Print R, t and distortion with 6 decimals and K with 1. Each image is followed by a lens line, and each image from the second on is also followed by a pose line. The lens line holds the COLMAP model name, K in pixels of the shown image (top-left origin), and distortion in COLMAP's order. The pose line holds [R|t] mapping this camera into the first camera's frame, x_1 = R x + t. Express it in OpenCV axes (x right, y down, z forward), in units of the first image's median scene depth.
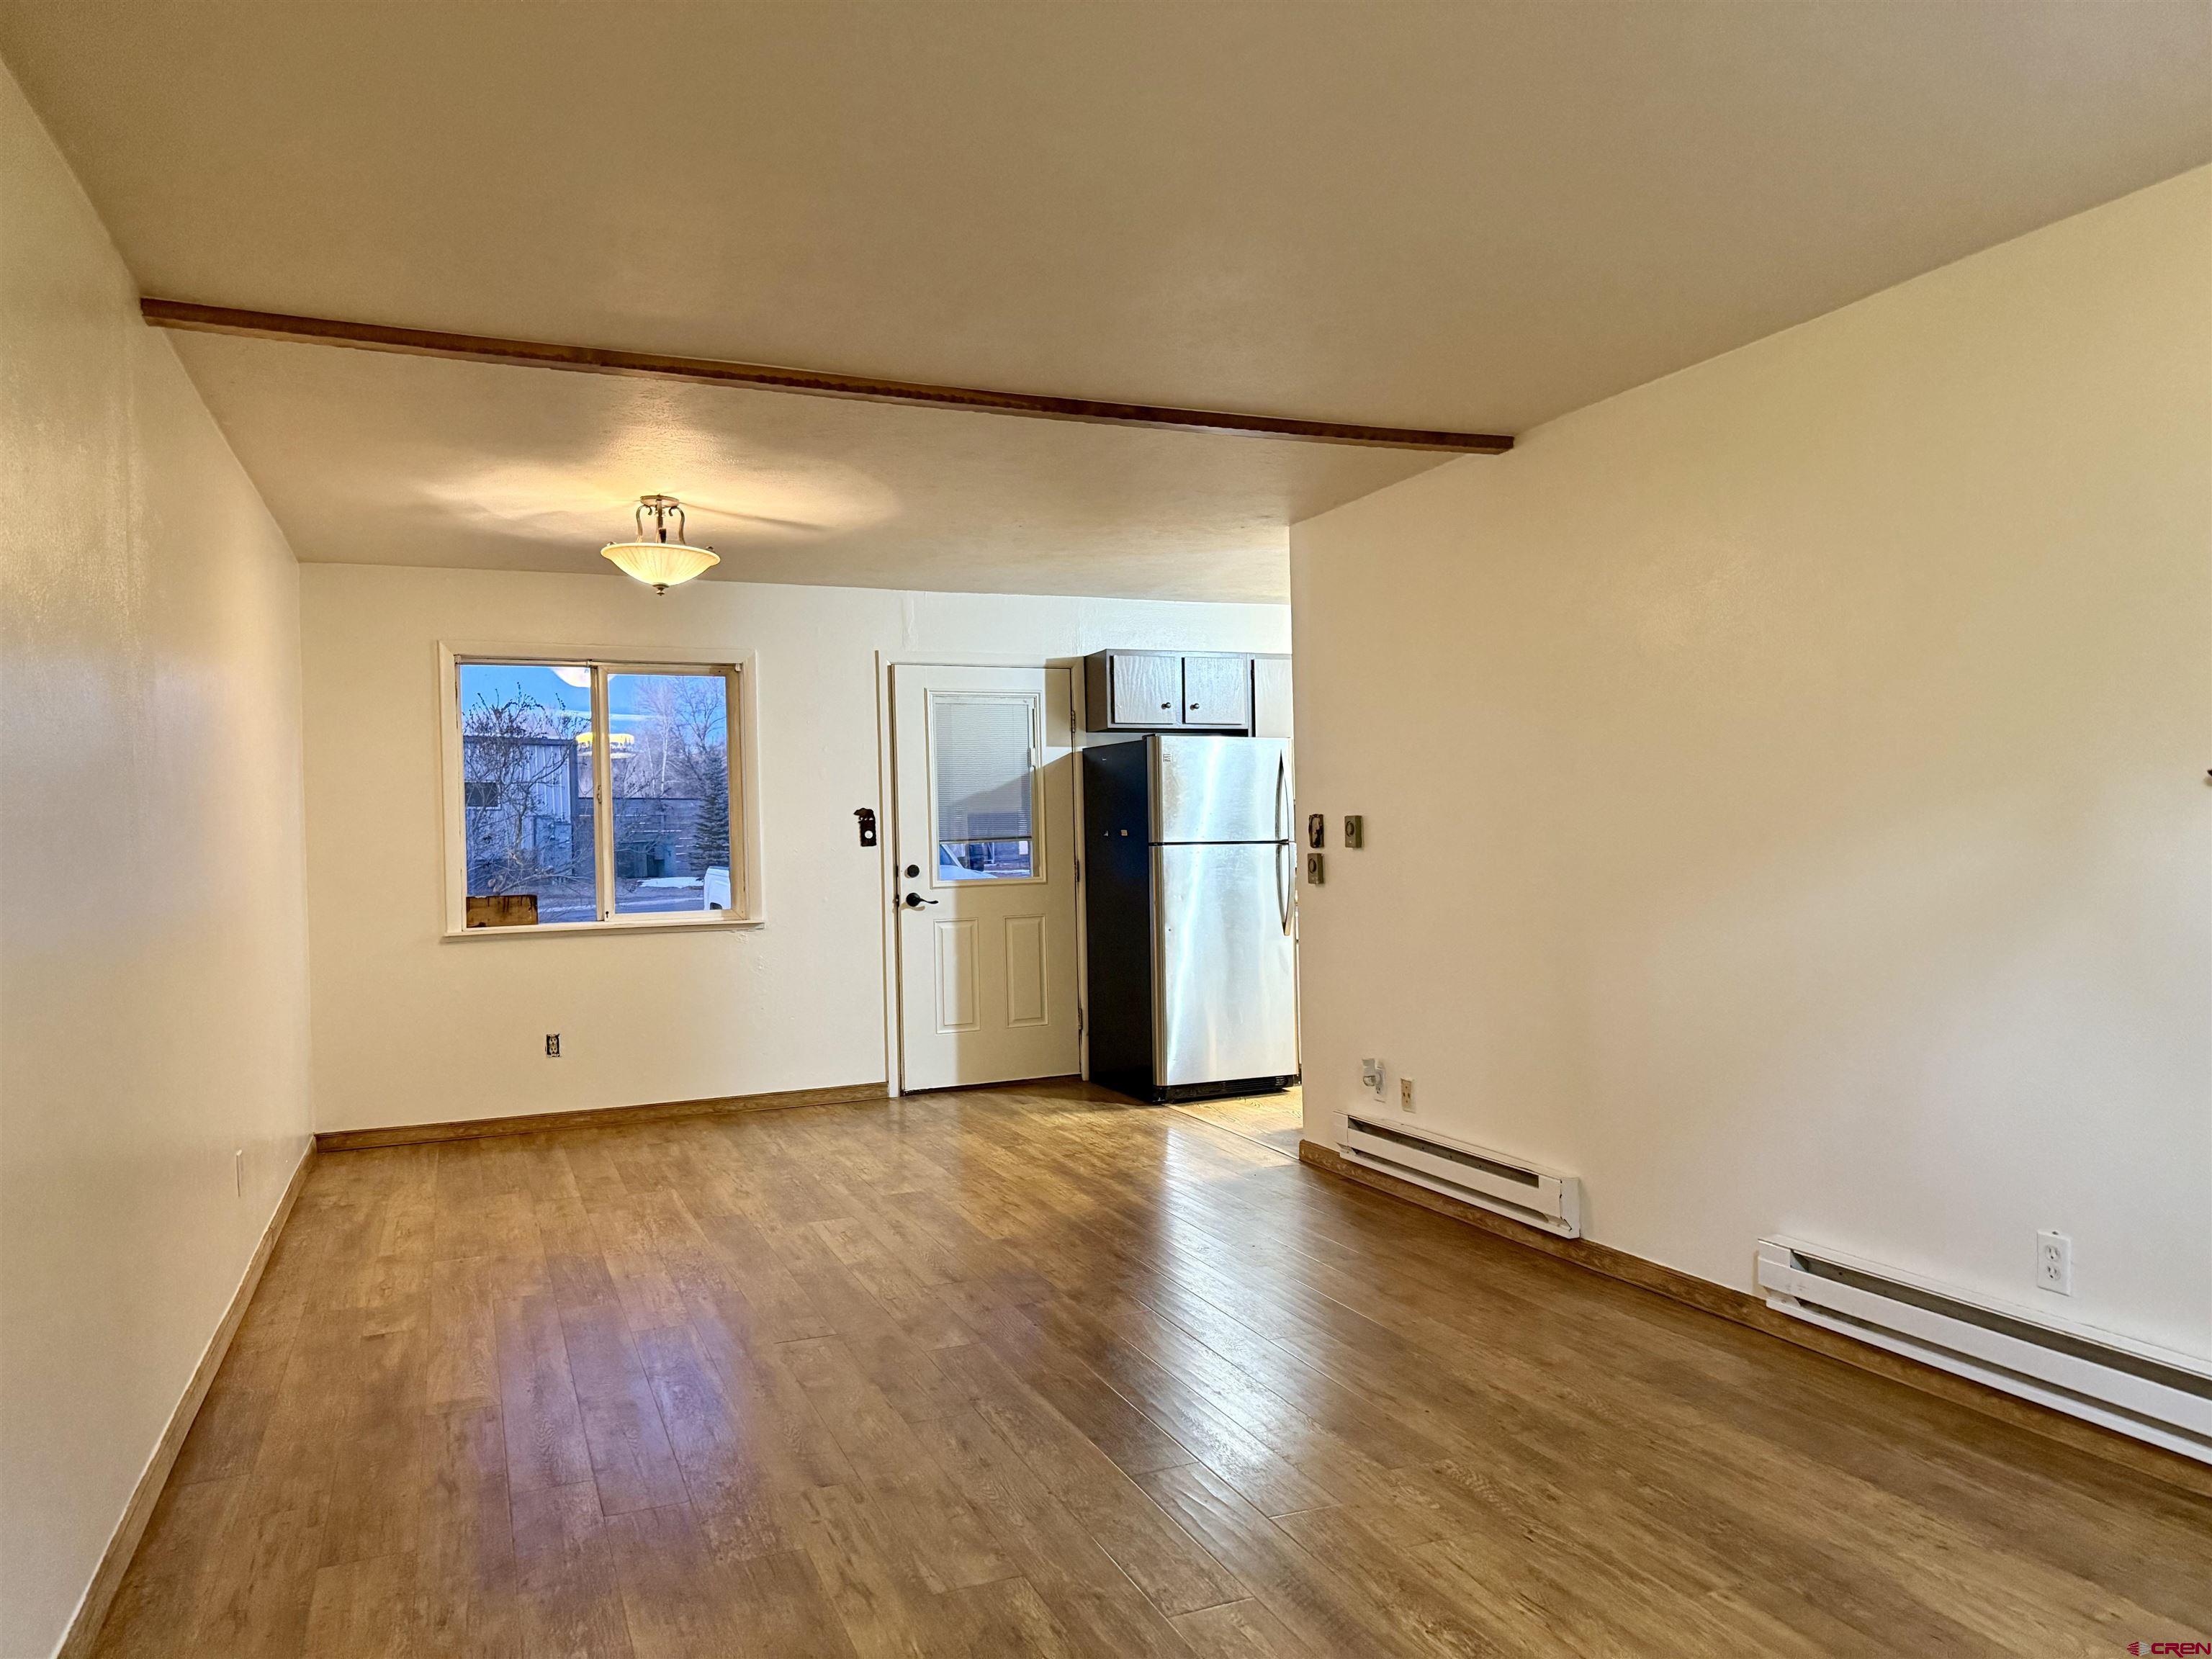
lens RADIAL K [[1569.6, 0, 1112.7], [0, 1569.6, 827.9], [0, 0, 1]] dist [0.081755, -0.077596]
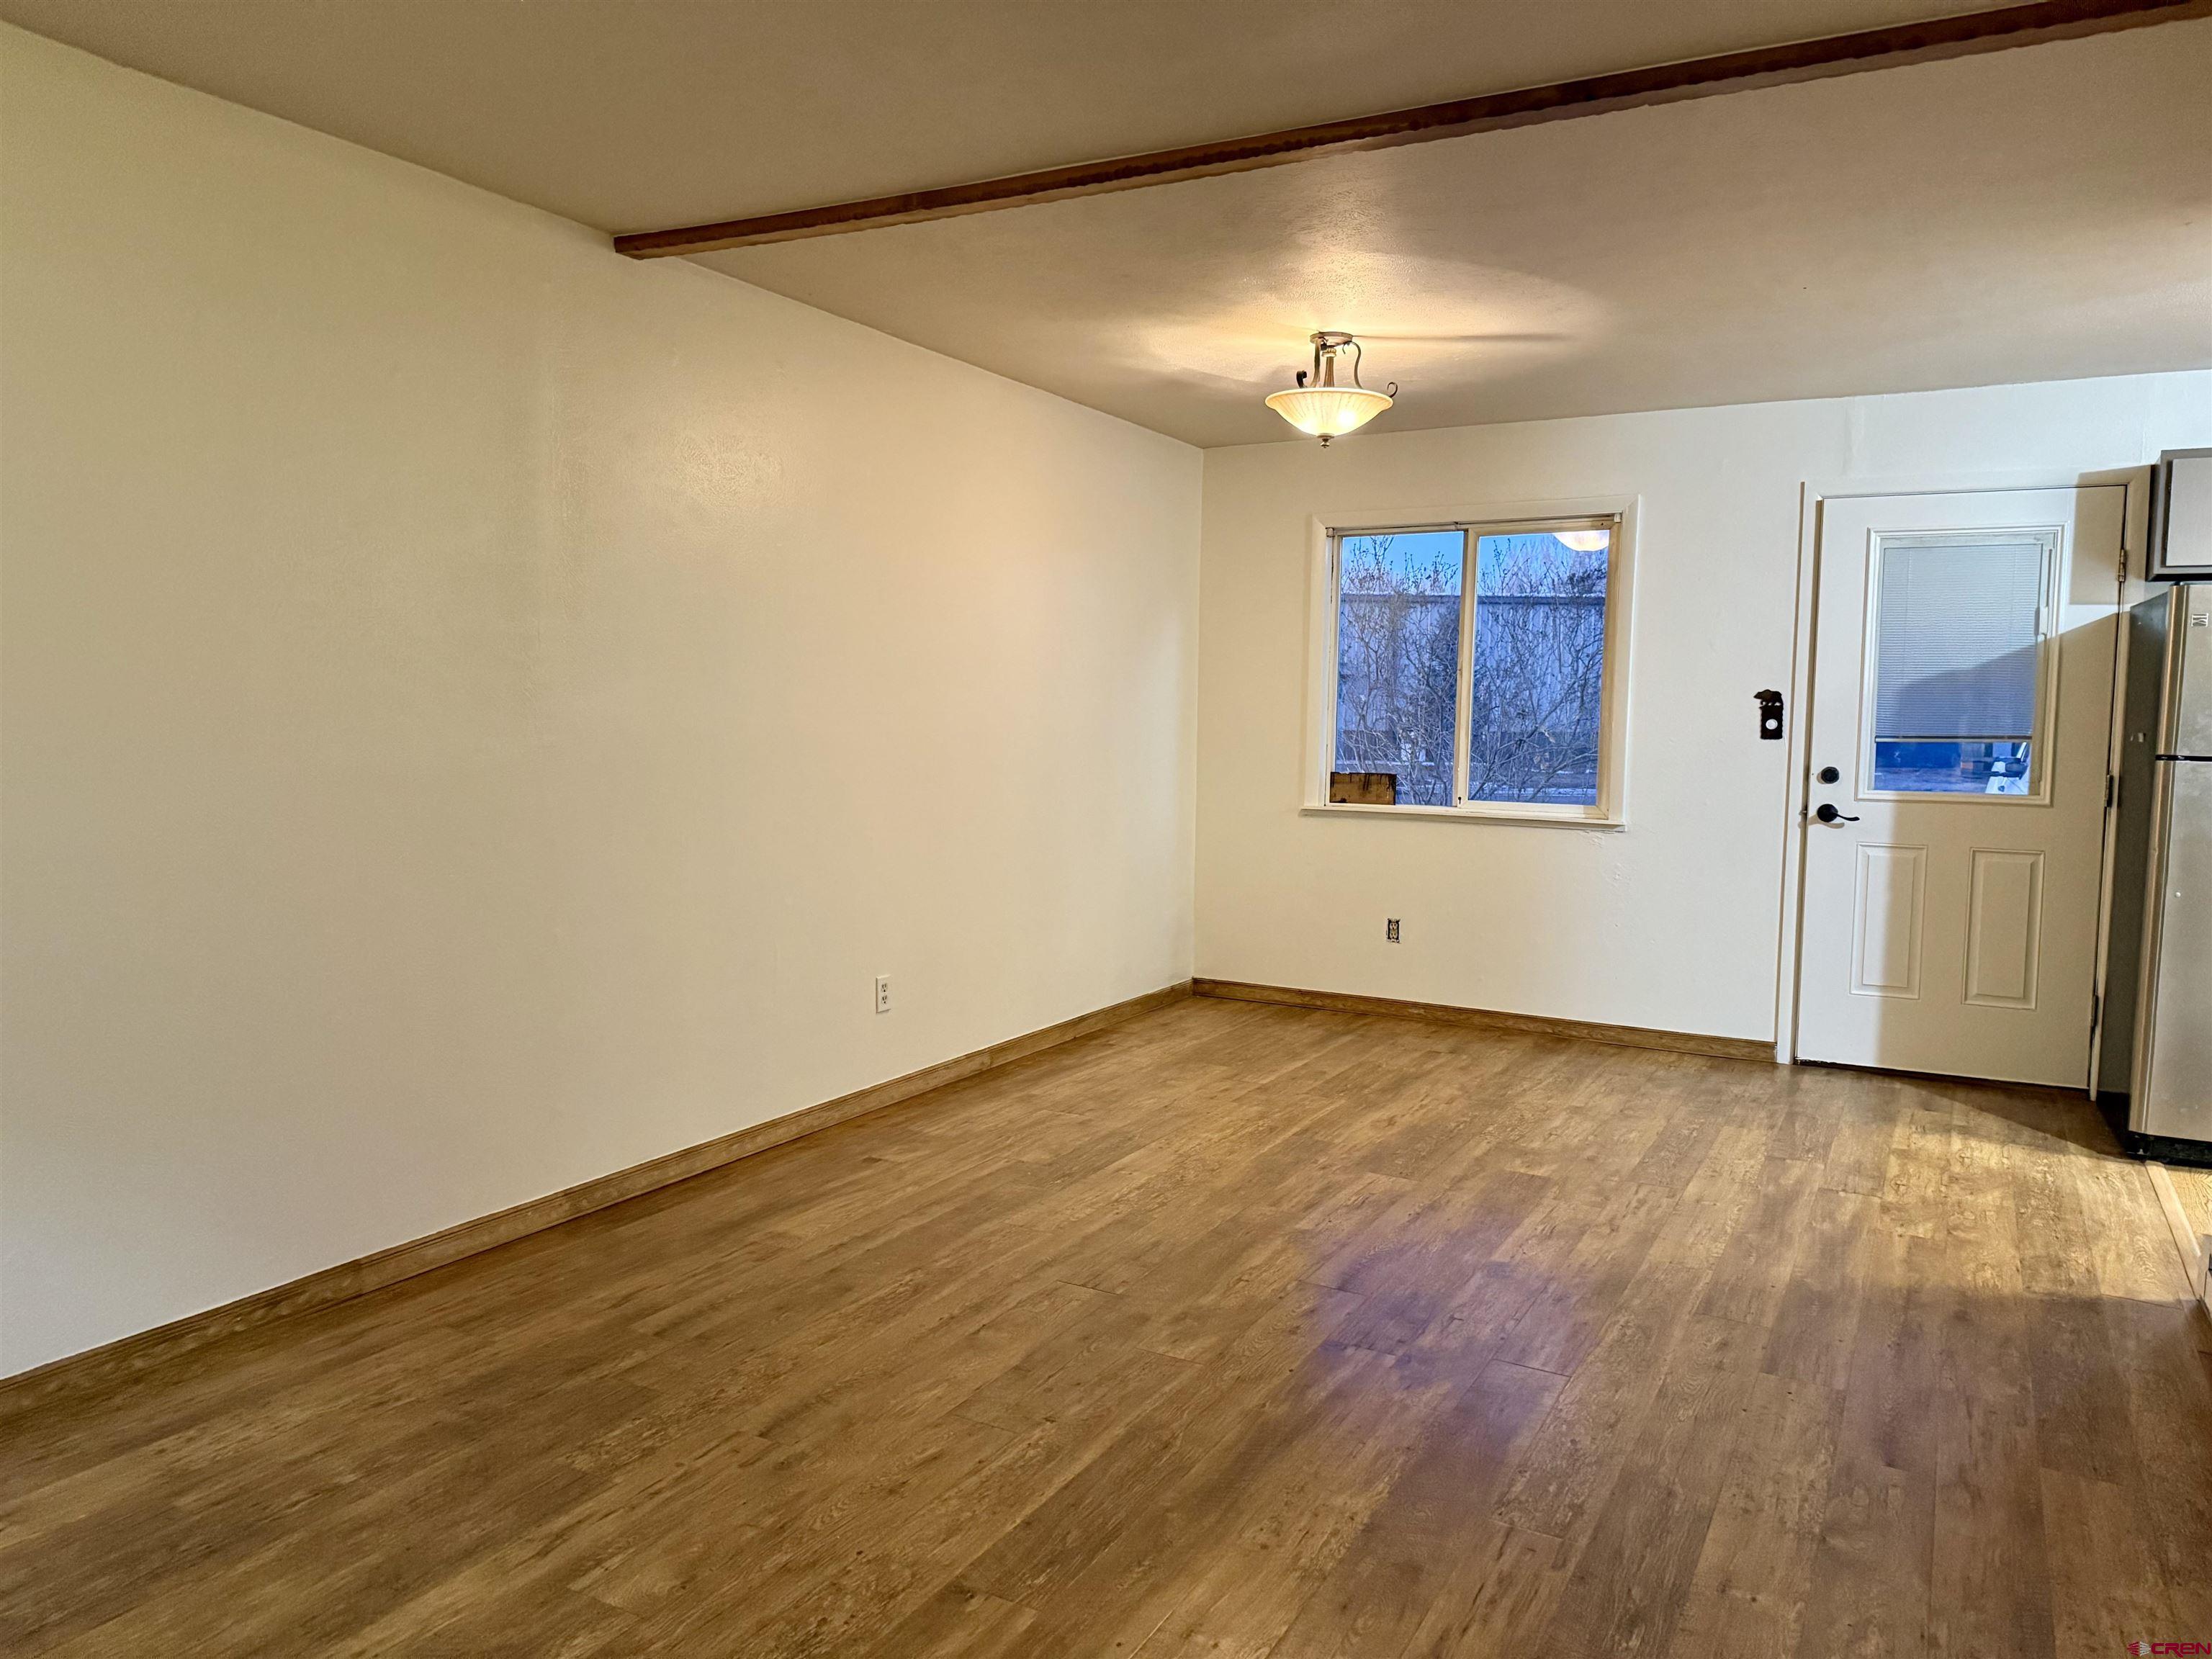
lens RADIAL K [[1569.6, 0, 1112.1], [0, 1569.6, 819.0], [0, 0, 1]] dist [0.081755, -0.077596]
pose [[0.613482, 0.088198, -0.784768, 0.356448], [-0.028573, 0.995572, 0.089554, -0.013905], [0.789192, -0.032517, 0.613285, 0.348853]]
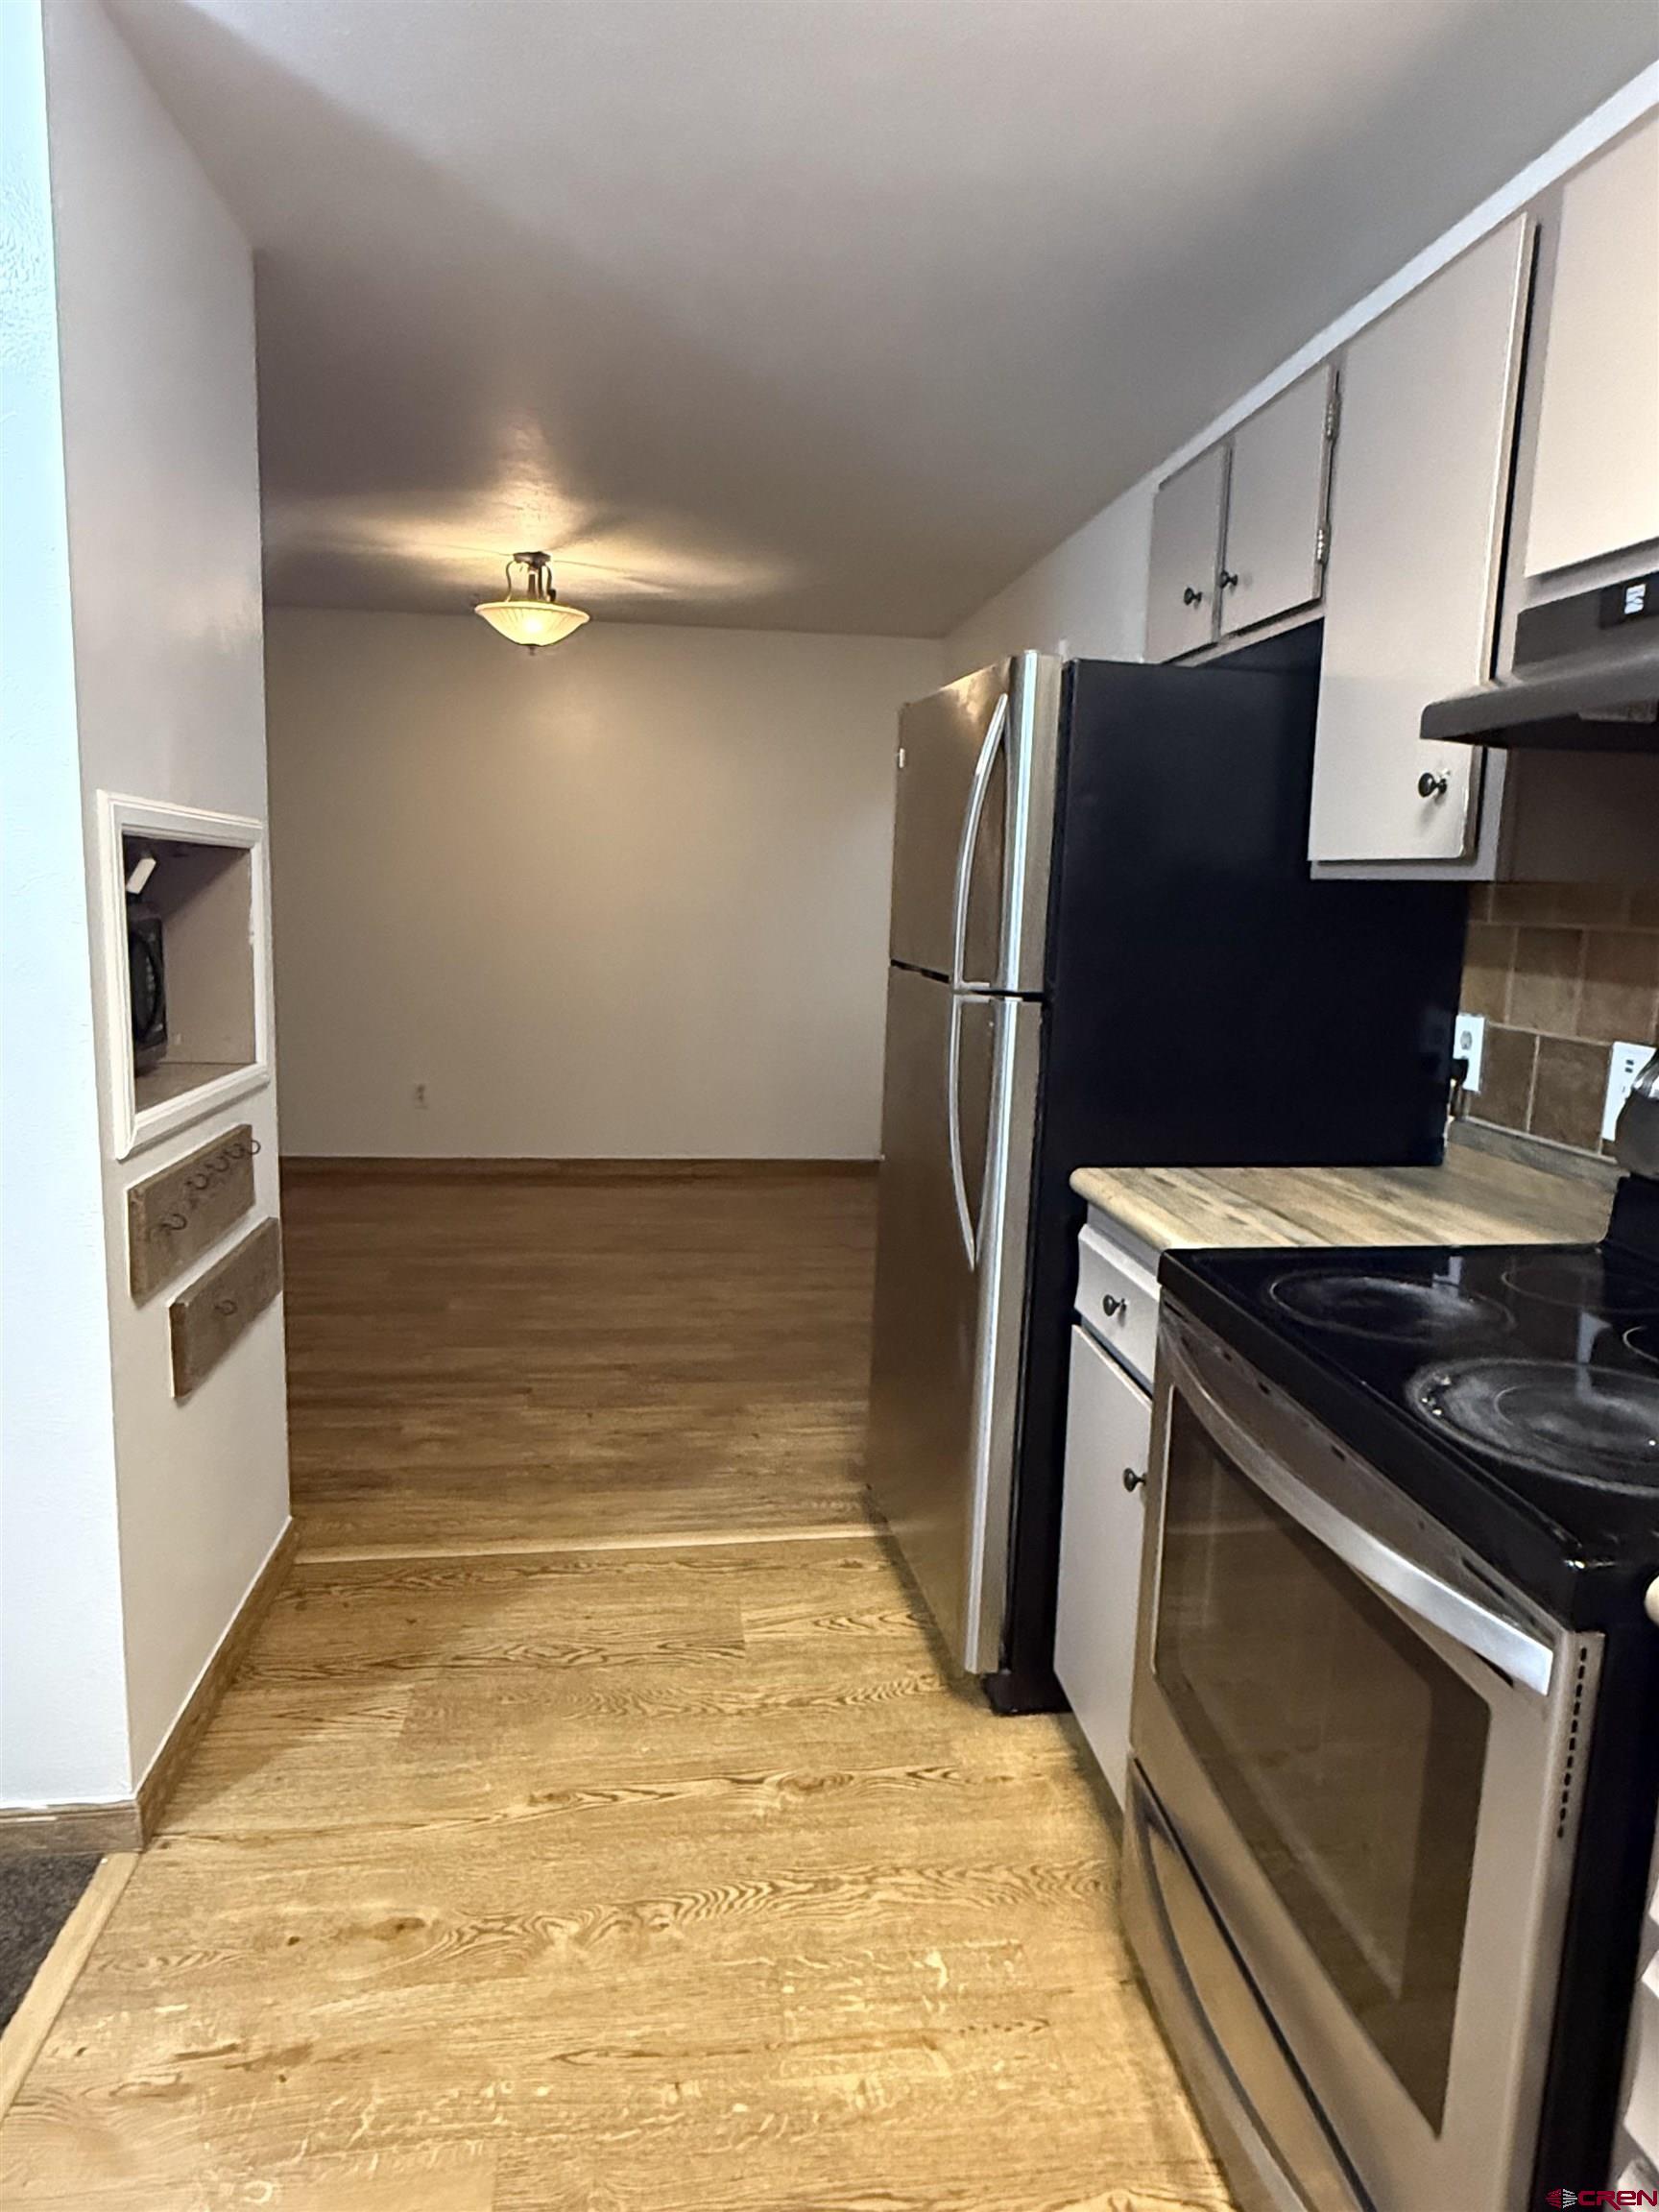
lens RADIAL K [[1349.4, 0, 828.9], [0, 1349.4, 1093.9], [0, 0, 1]] dist [-0.009233, 0.002003]
pose [[-0.282092, 0.159900, -0.945968, 0.516900], [-0.021263, 0.984729, 0.172793, -0.023131], [0.959152, 0.068858, -0.274384, 1.437444]]
